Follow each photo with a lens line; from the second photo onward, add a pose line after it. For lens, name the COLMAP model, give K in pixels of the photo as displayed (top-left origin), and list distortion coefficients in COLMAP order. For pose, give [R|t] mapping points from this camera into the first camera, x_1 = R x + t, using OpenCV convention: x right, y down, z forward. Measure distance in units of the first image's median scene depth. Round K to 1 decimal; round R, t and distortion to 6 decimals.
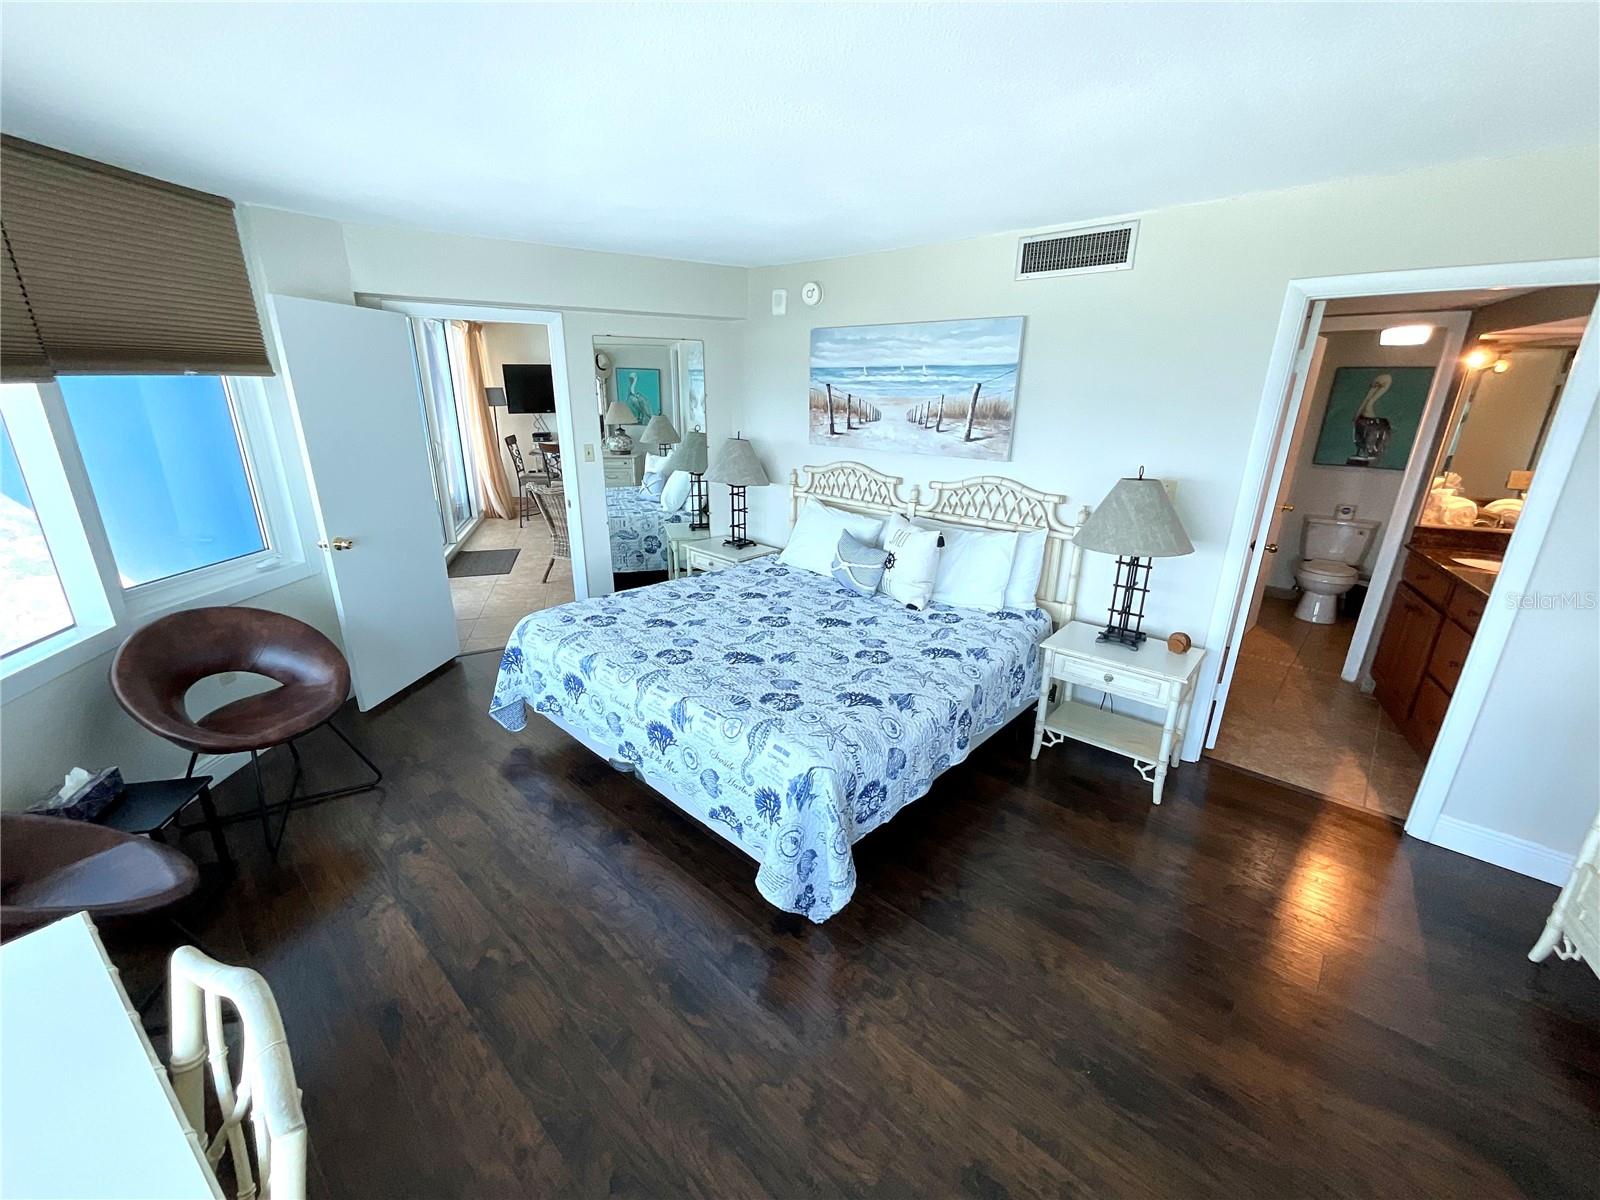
lens RADIAL K [[627.0, 0, 798.6], [0, 627.0, 592.8], [0, 0, 1]] dist [-0.000223, 0.000667]
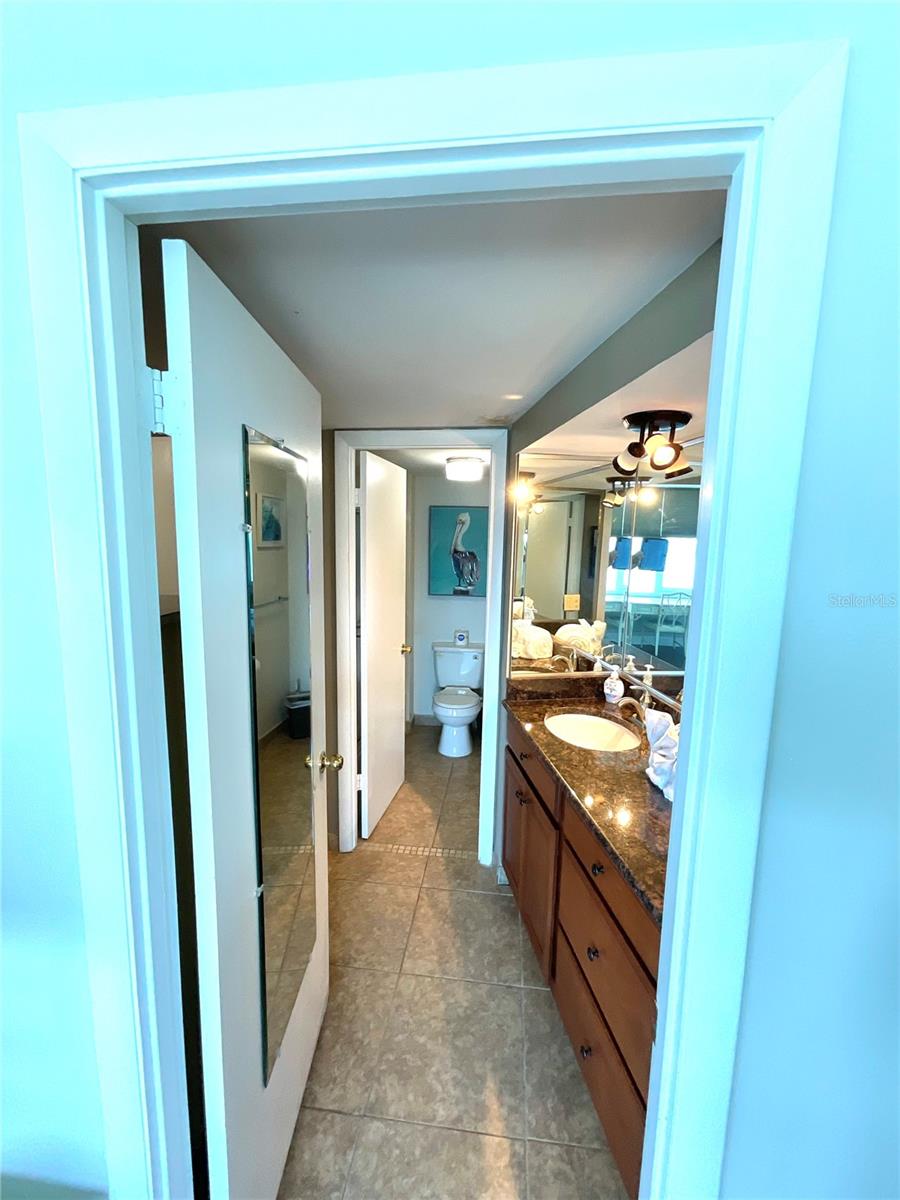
lens RADIAL K [[470.2, 0, 445.1], [0, 470.2, 602.6], [0, 0, 1]] dist [-0.000223, 0.000667]
pose [[0.806864, -0.071341, 0.586413, 0.405101], [0.173175, 0.977634, -0.119341, -0.101089], [-0.564783, 0.197844, 0.801173, 0.383876]]
